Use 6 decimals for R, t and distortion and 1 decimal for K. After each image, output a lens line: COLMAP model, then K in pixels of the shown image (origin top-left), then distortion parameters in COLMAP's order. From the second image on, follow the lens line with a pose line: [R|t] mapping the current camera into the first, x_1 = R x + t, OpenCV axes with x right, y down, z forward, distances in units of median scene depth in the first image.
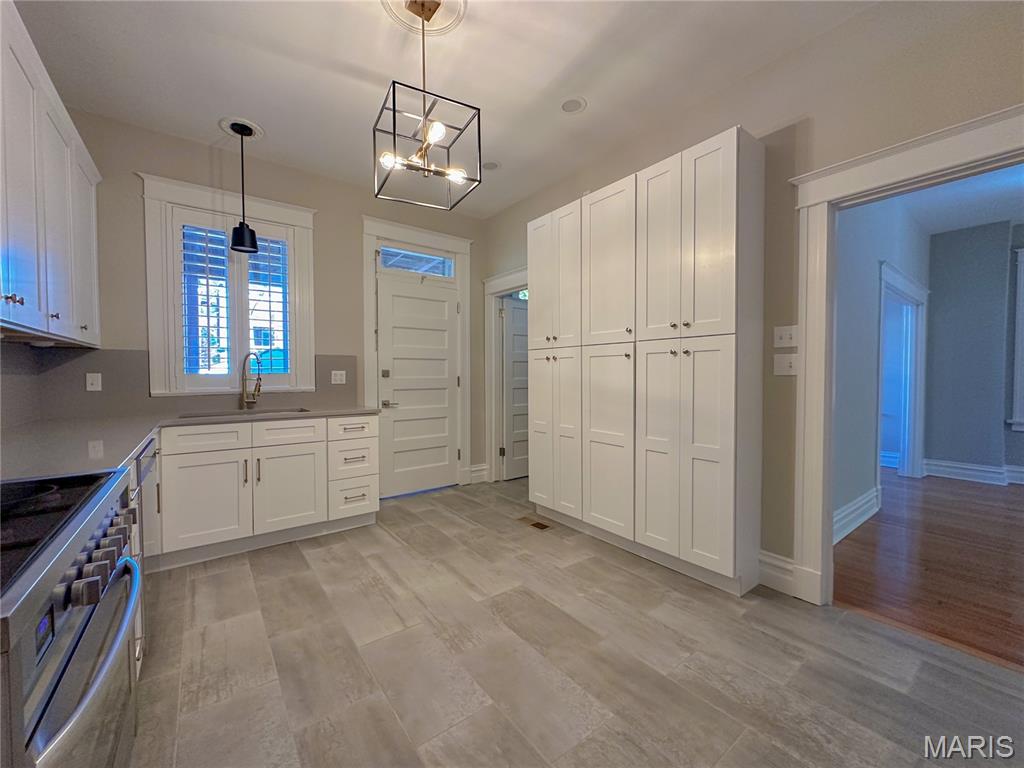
lens RADIAL K [[413.8, 0, 512.0], [0, 413.8, 384.0], [0, 0, 1]] dist [-0.002655, -0.000203]
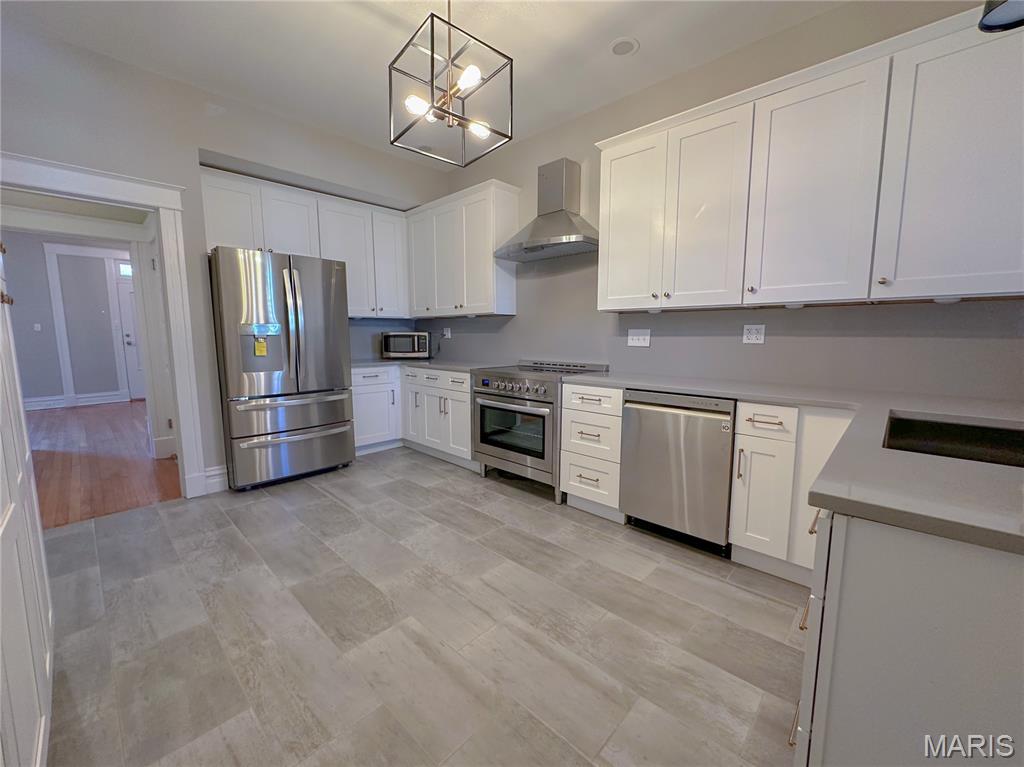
lens RADIAL K [[413.8, 0, 512.0], [0, 413.8, 383.5], [0, 0, 1]] dist [-0.002655, -0.000203]
pose [[-0.985598, 0.025109, -0.167232, -0.158383], [0.000182, 0.989072, 0.147434, -0.055055], [0.169106, 0.145281, -0.974832, 1.796906]]
